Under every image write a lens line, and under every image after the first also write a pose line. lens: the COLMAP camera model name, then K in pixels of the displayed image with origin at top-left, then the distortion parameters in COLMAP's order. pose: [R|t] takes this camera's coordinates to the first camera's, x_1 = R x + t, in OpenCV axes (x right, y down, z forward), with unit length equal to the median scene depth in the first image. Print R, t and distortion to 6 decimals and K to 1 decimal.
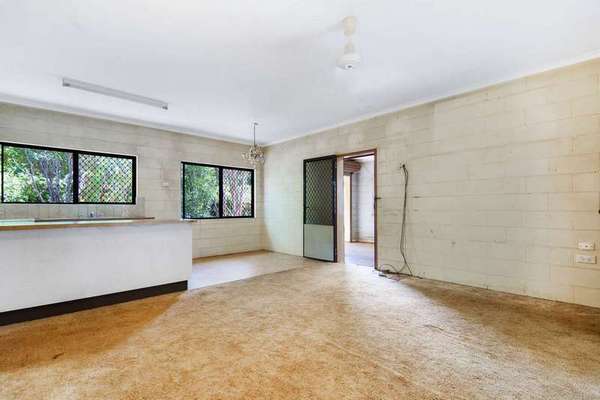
lens RADIAL K [[290.7, 0, 301.2], [0, 290.7, 210.2], [0, 0, 1]] dist [0.012424, -0.000104]
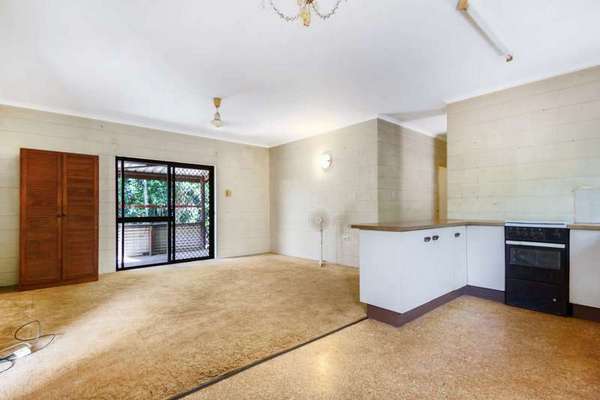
lens RADIAL K [[290.7, 0, 301.2], [0, 290.7, 210.2], [0, 0, 1]] dist [0.012424, -0.000104]
pose [[-0.999671, 0.007795, 0.024444, -0.209645], [0.008025, 0.999924, 0.009334, -0.015887], [-0.024369, 0.009527, -0.999658, 1.569223]]
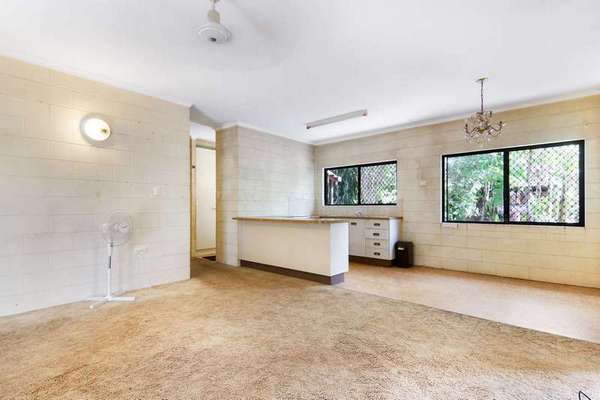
lens RADIAL K [[291.4, 0, 297.4], [0, 291.4, 214.5], [0, 0, 1]] dist [0.022248, 0.000036]
pose [[0.087857, 0.028849, -0.995715, 0.595044], [-0.004386, 0.999582, 0.028574, -0.019347], [0.996123, 0.001857, 0.087947, 0.685297]]
